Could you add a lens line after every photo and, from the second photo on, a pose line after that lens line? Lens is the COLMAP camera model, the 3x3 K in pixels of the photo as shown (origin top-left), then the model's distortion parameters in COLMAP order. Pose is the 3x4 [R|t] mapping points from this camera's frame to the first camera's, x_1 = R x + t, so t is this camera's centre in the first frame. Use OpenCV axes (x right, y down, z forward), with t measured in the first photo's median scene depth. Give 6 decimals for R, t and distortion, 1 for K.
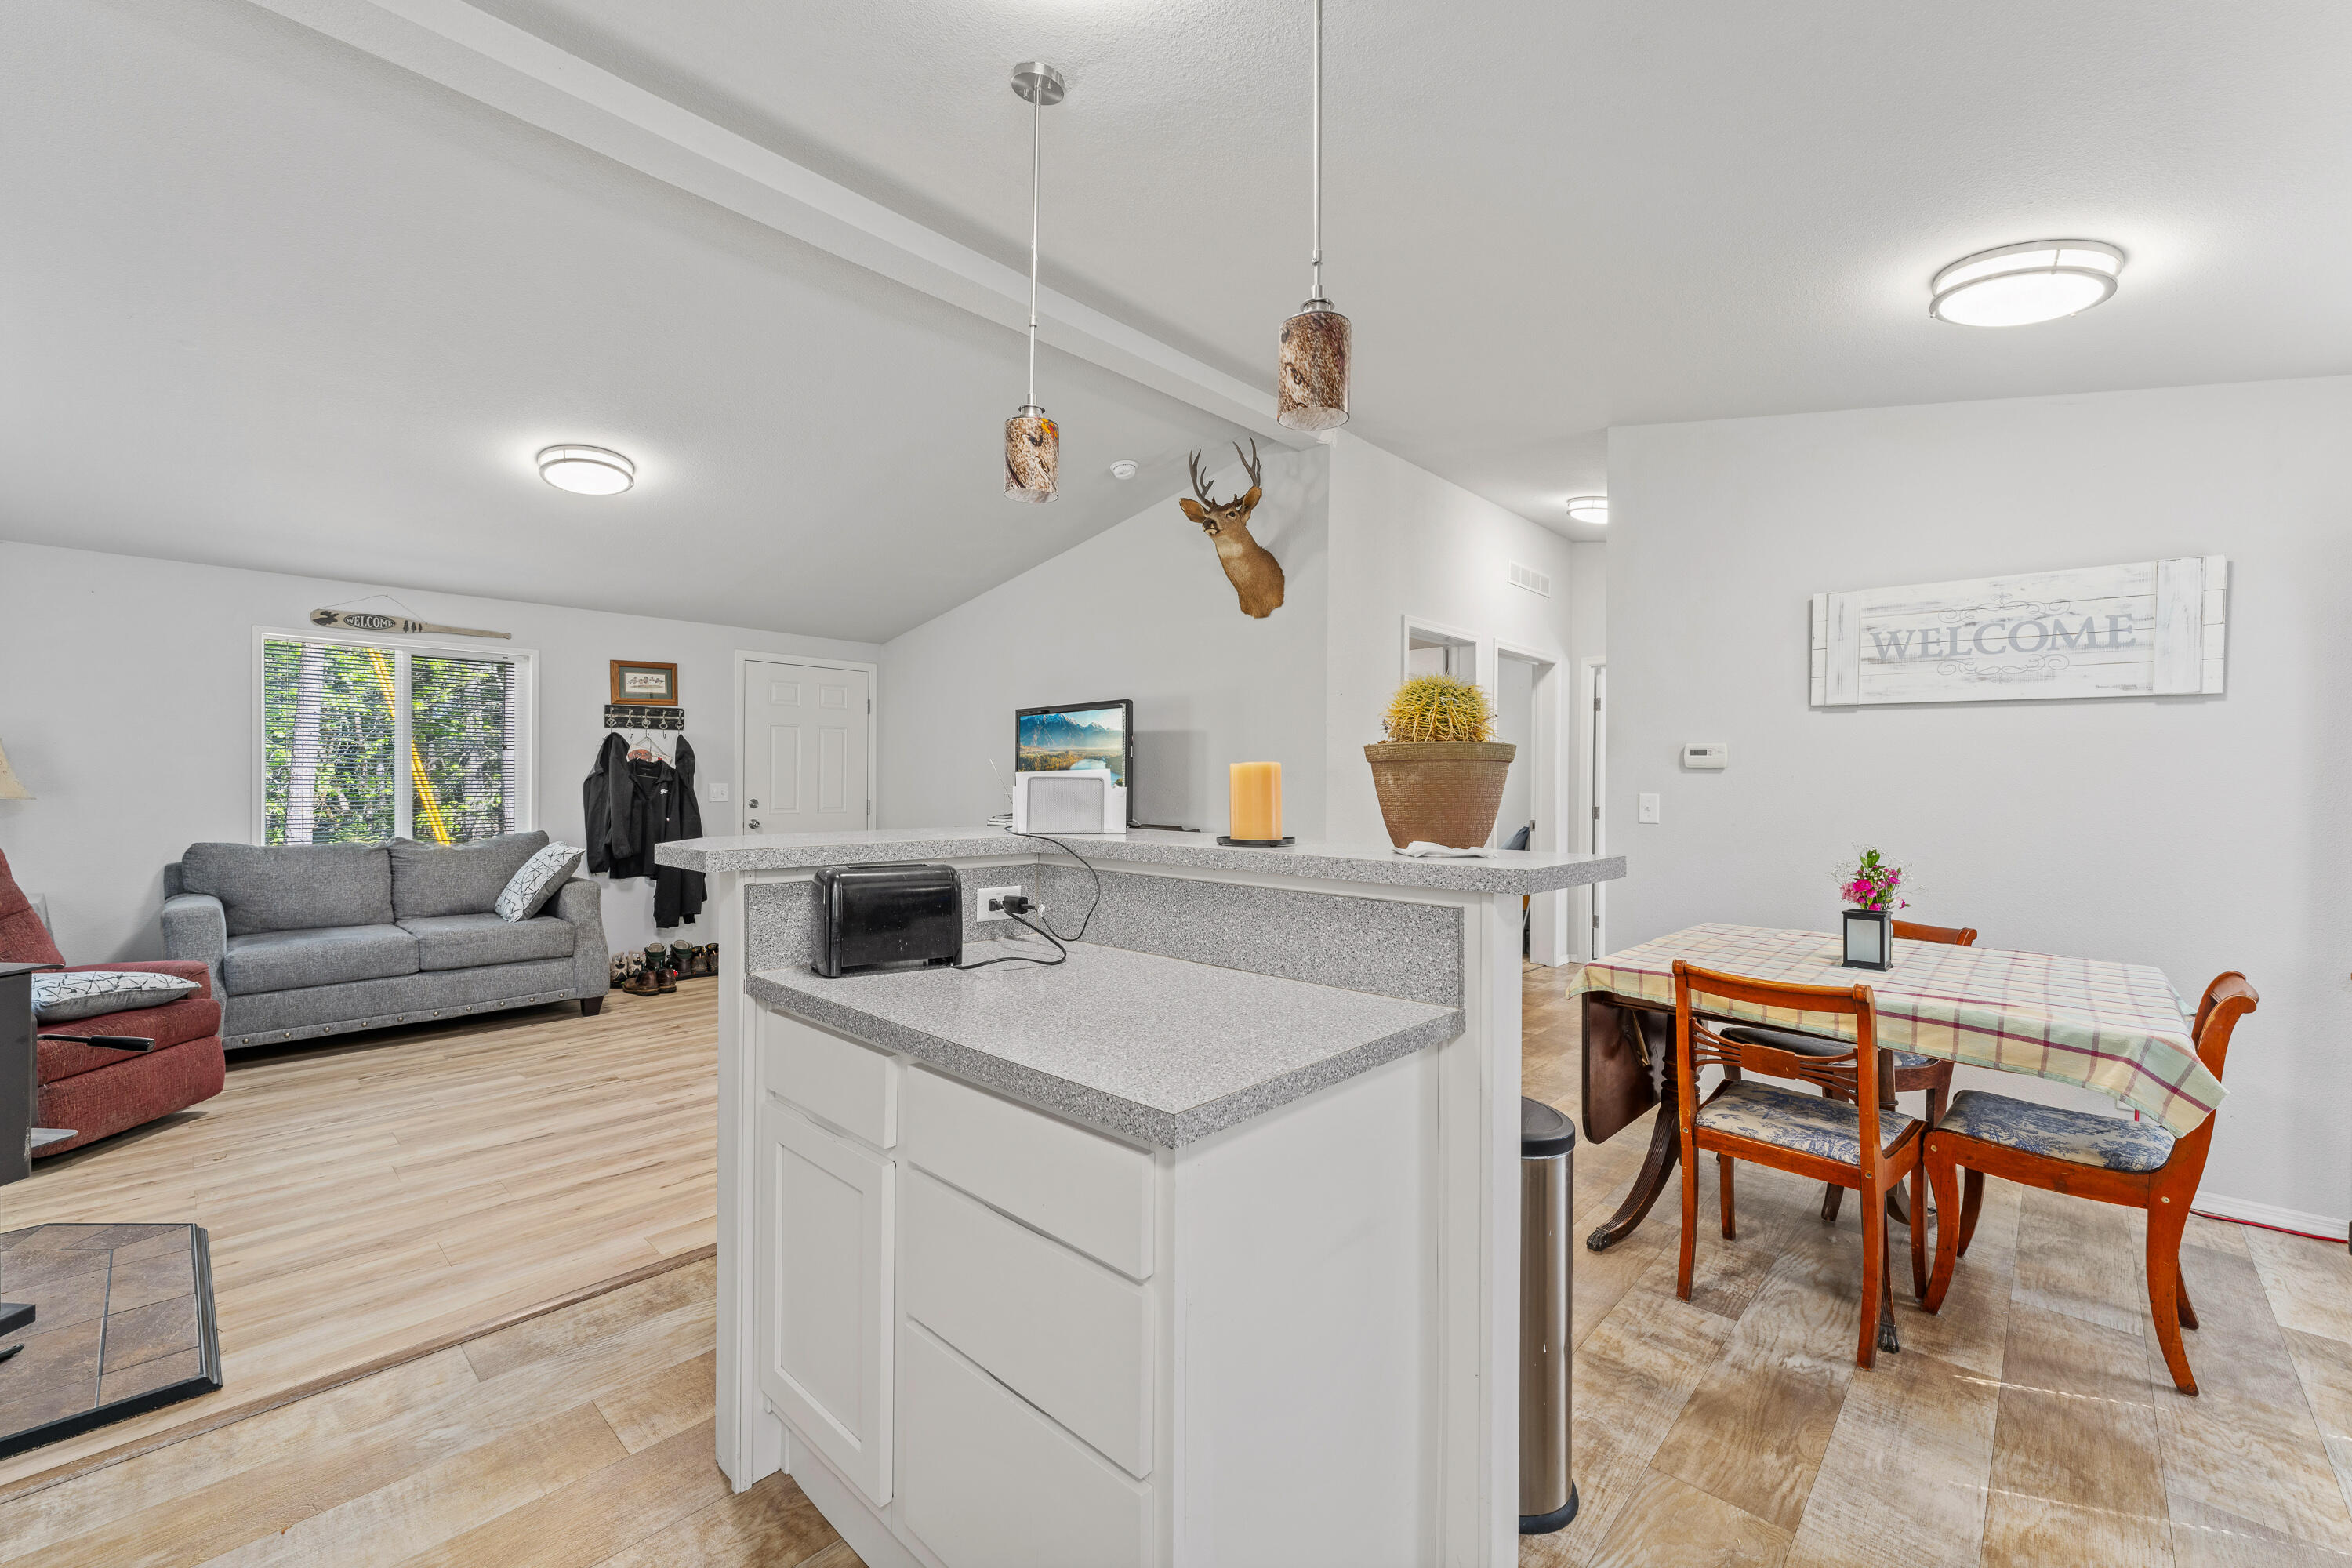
lens RADIAL K [[952.9, 0, 1179.5], [0, 952.9, 779.9], [0, 0, 1]] dist [-0.002245, -0.000353]
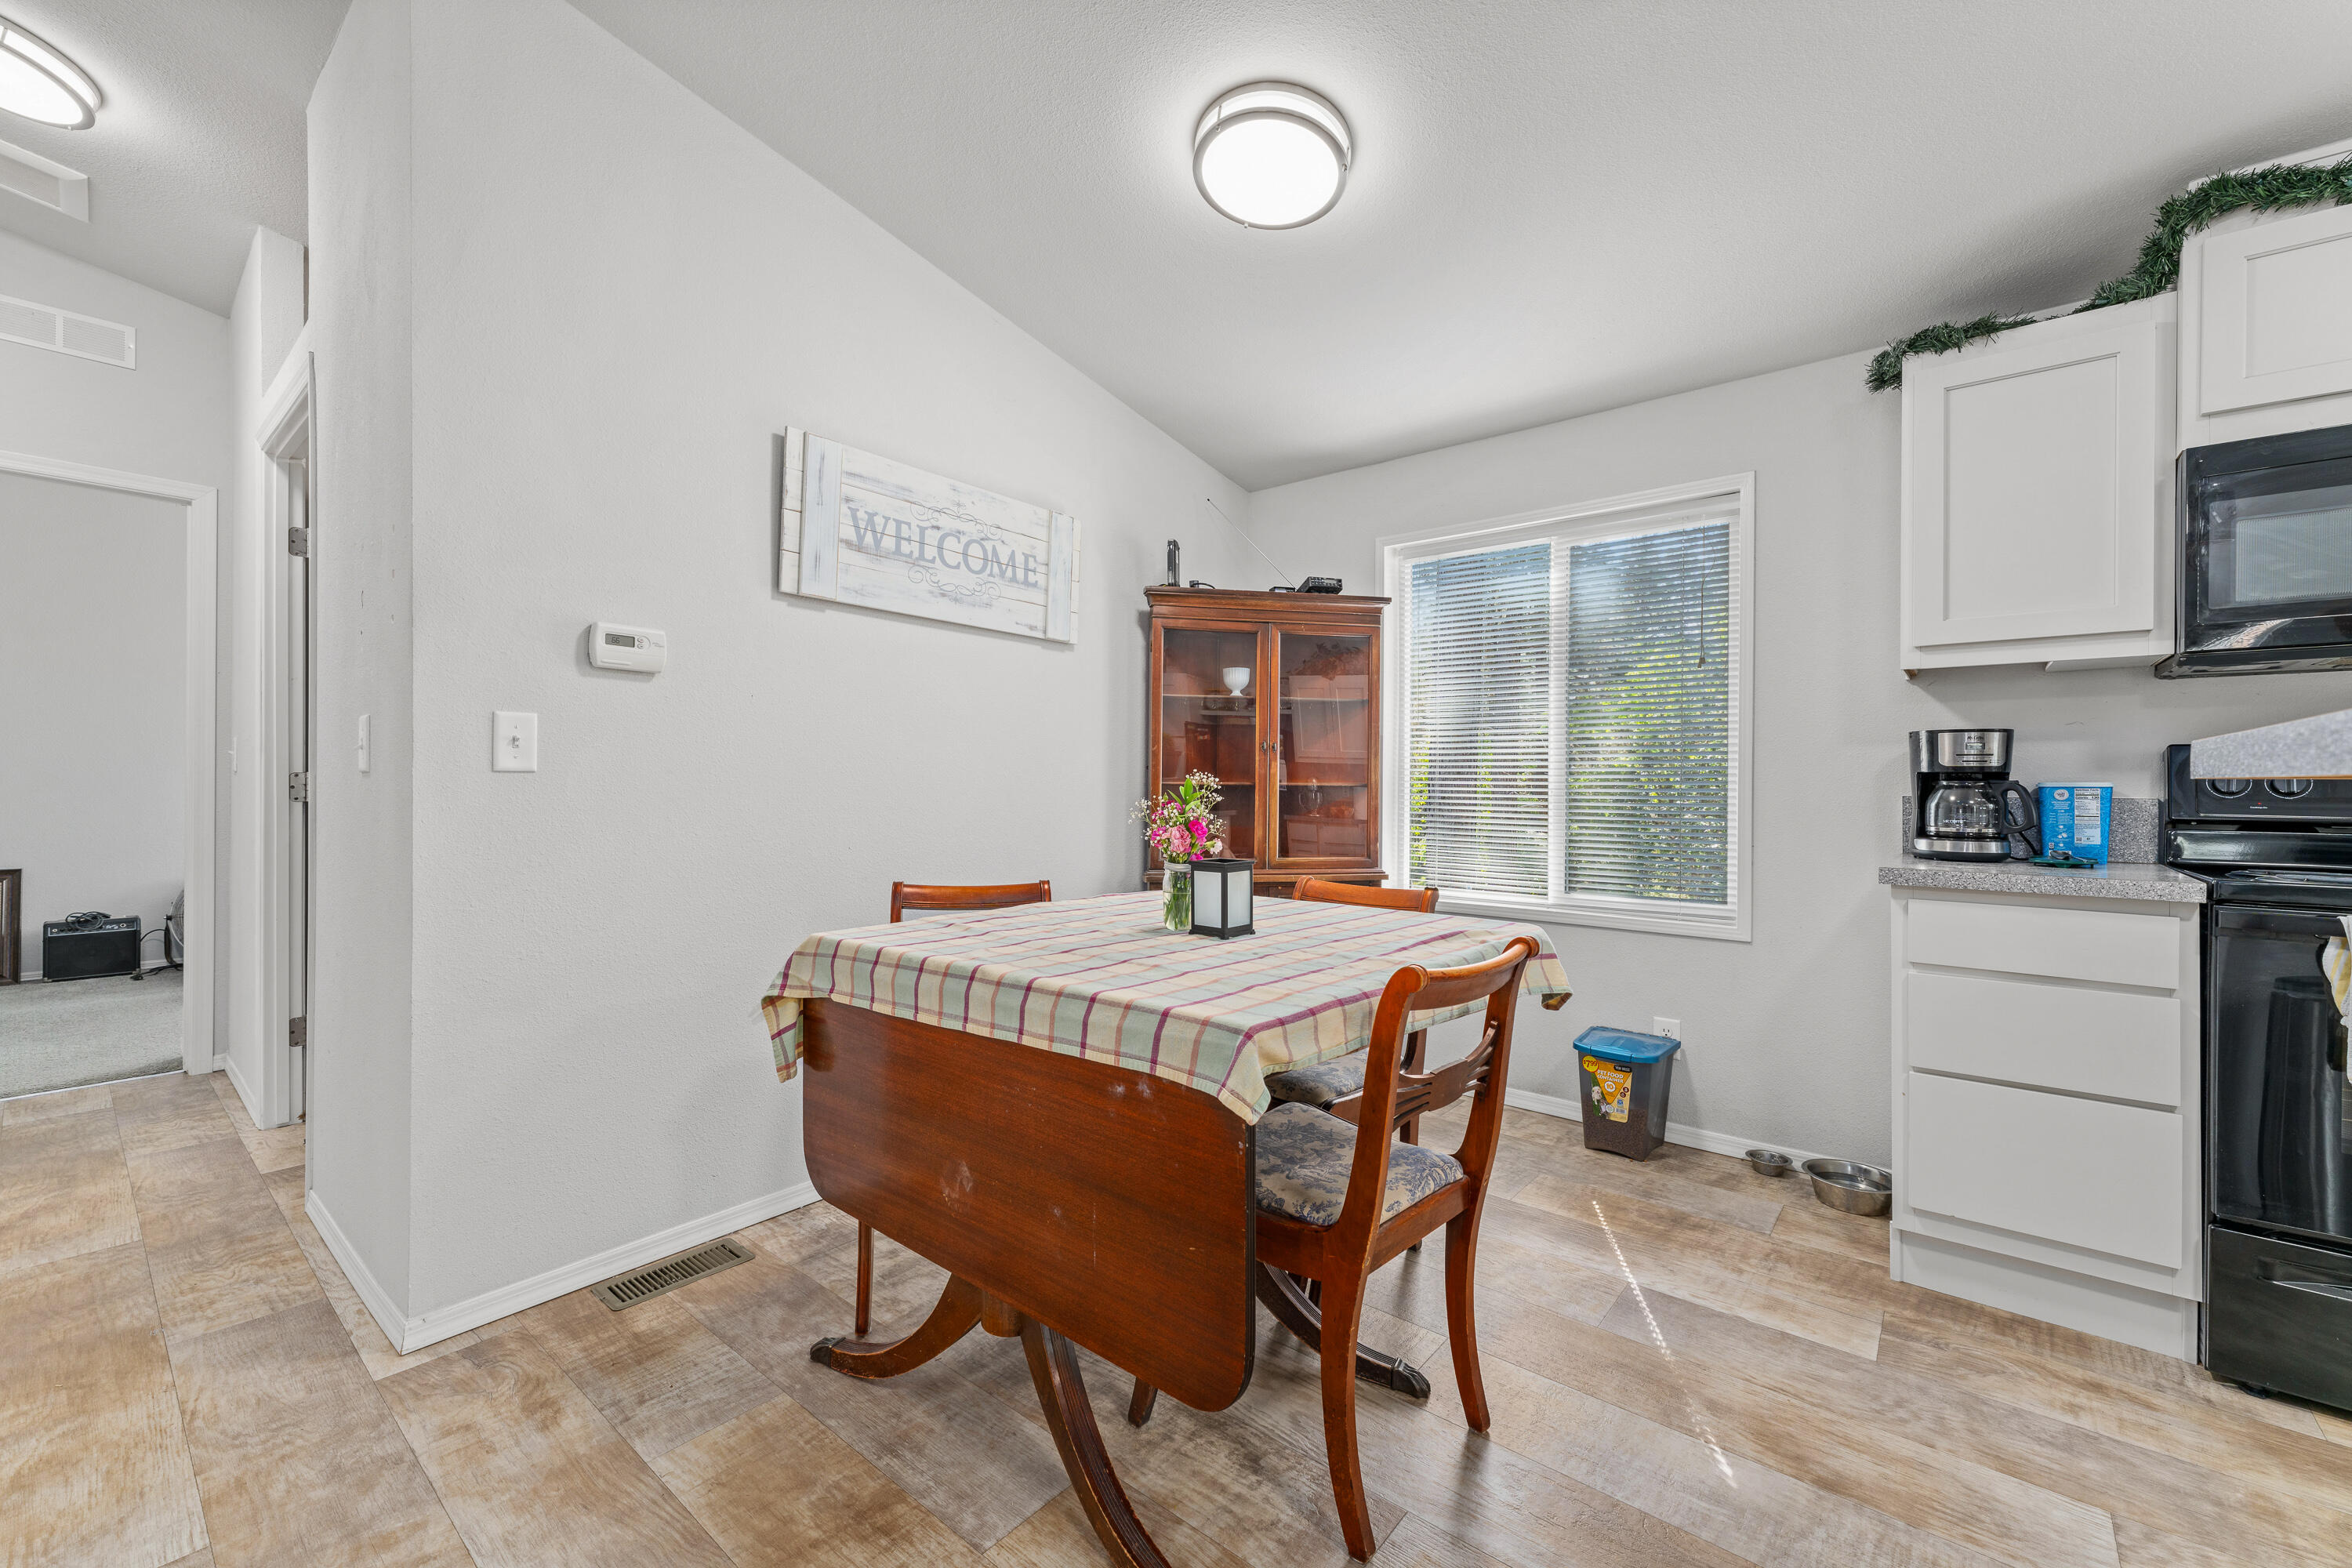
lens RADIAL K [[952.9, 0, 1173.8], [0, 952.9, 786.4], [0, 0, 1]] dist [-0.002245, -0.000353]
pose [[-0.049535, -0.012338, 0.998696, -0.024255], [-0.009344, 0.999886, 0.011889, 0.051679], [-0.998729, -0.008743, -0.049644, 0.796582]]
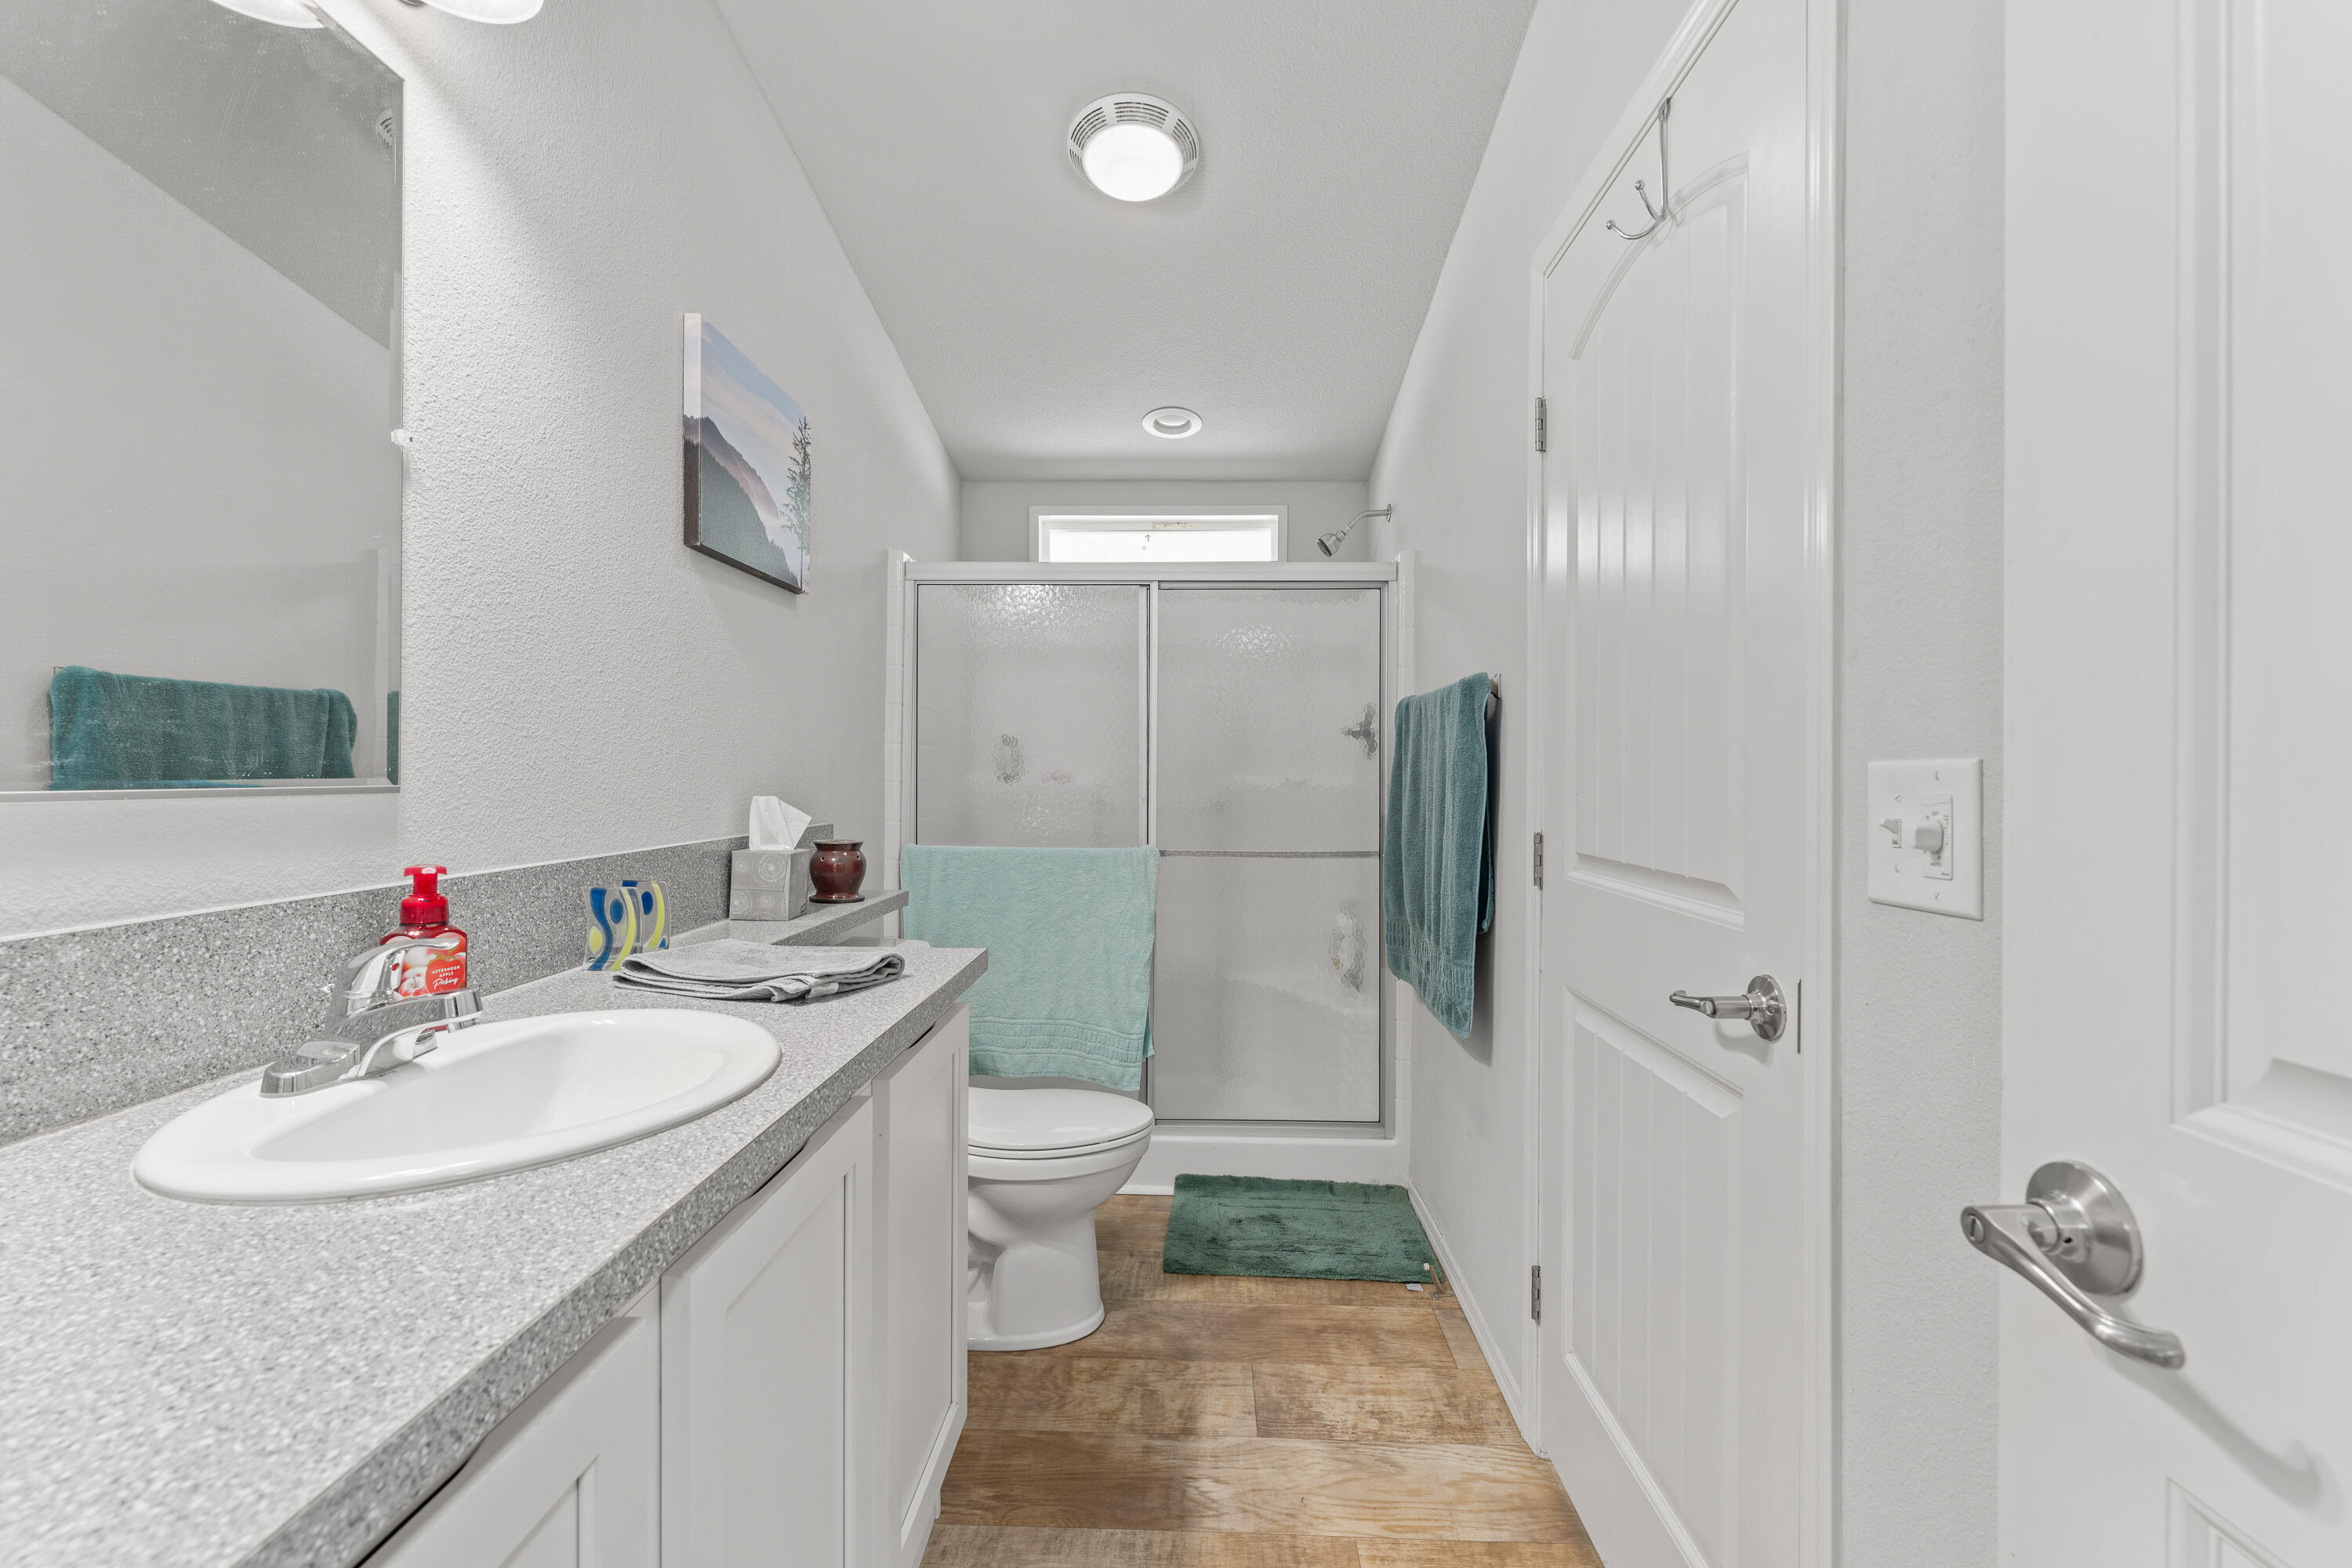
lens RADIAL K [[992.6, 0, 1173.6], [0, 992.6, 774.0], [0, 0, 1]] dist [-0.005051, -0.000495]
pose [[0.653986, 0.000883, -0.756507, -0.056235], [-0.000597, 1.000000, 0.000651, 0.013784], [0.756507, 0.000026, 0.653986, 0.199106]]
